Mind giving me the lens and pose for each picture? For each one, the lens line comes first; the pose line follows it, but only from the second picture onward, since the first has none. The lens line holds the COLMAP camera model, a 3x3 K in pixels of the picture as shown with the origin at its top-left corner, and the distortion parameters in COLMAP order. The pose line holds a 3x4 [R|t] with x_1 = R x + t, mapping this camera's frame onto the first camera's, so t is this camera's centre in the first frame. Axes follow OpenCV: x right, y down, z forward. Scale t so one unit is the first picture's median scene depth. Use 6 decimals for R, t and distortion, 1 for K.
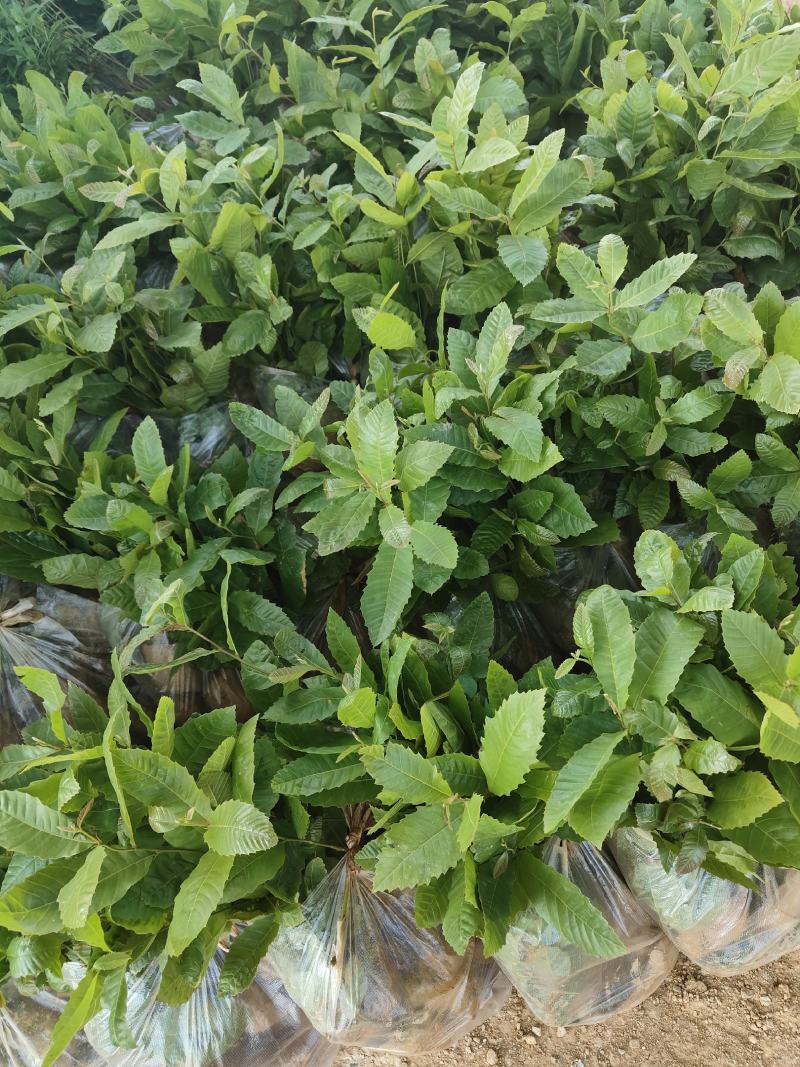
lens RADIAL K [[775.4, 0, 400.0], [0, 775.4, 533.5], [0, 0, 1]] dist [0.013663, -0.001972]
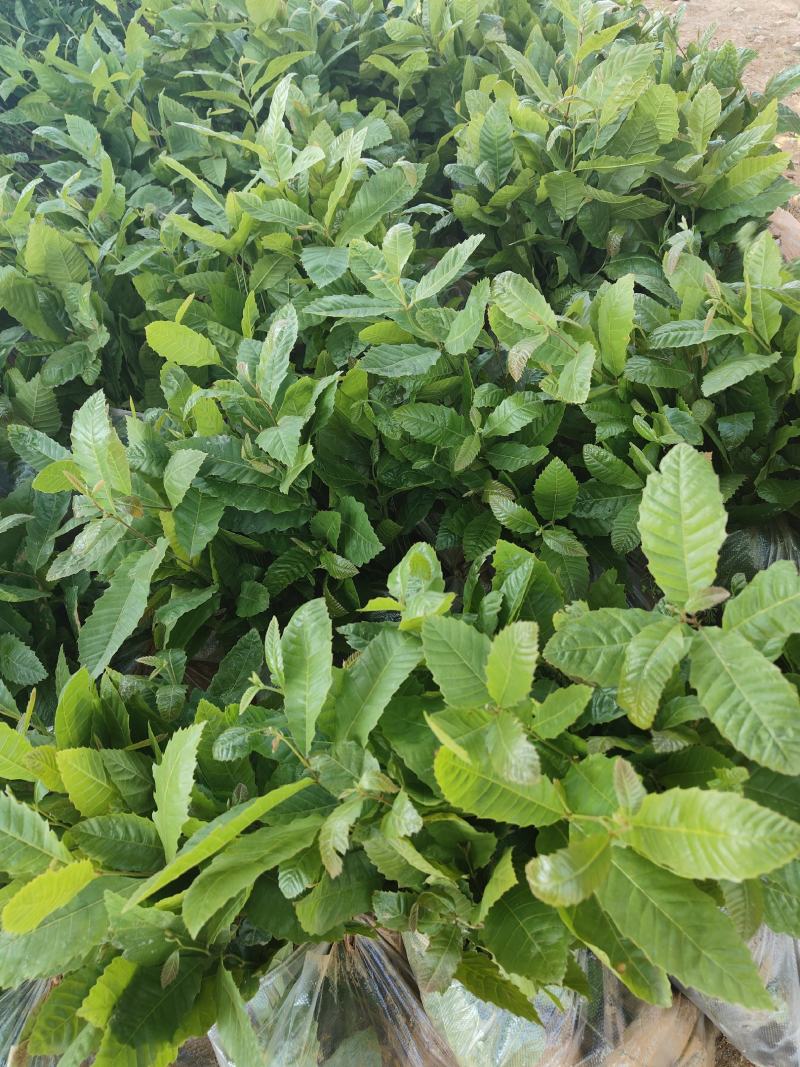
lens RADIAL K [[775.4, 0, 400.0], [0, 775.4, 533.5], [0, 0, 1]] dist [0.013663, -0.001972]
pose [[0.997188, -0.006195, -0.074686, 0.306812], [-0.004638, 0.989566, -0.144006, 0.087116], [0.074799, 0.143947, 0.986754, 0.157337]]
